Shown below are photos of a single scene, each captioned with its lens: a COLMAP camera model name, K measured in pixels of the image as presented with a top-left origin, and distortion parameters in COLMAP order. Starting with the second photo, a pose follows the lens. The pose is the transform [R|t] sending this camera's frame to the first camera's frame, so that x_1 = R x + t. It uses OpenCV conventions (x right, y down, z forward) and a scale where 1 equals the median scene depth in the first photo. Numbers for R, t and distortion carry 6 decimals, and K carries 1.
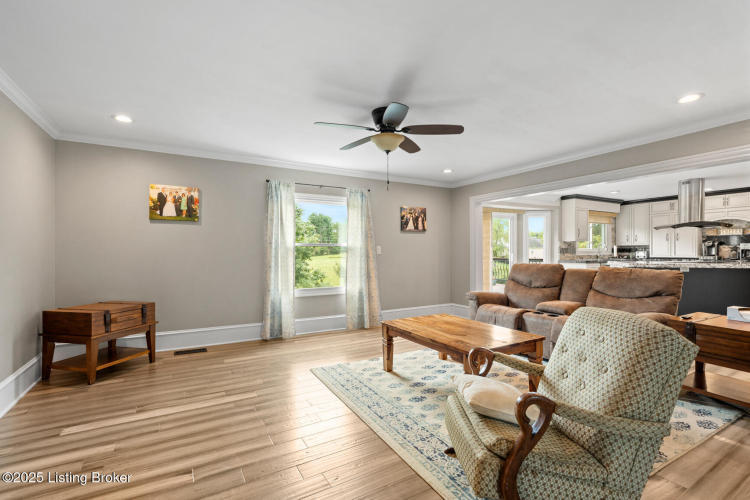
lens RADIAL K [[342.2, 0, 373.1], [0, 342.2, 251.9], [0, 0, 1]] dist [-0.005394, 0.001761]
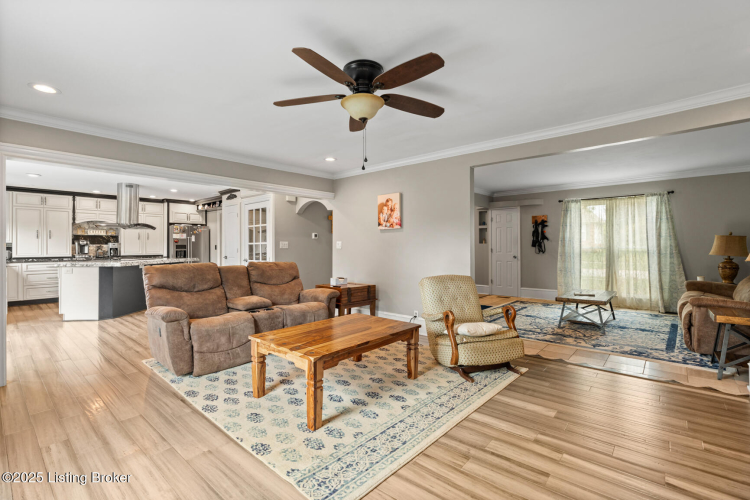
lens RADIAL K [[342.2, 0, 371.9], [0, 342.2, 245.2], [0, 0, 1]] dist [-0.005394, 0.001761]
pose [[-0.320851, 0.011091, 0.947065, -0.682631], [0.006412, 0.999934, -0.009538, -0.000959], [-0.947108, 0.003012, -0.320901, 1.208987]]
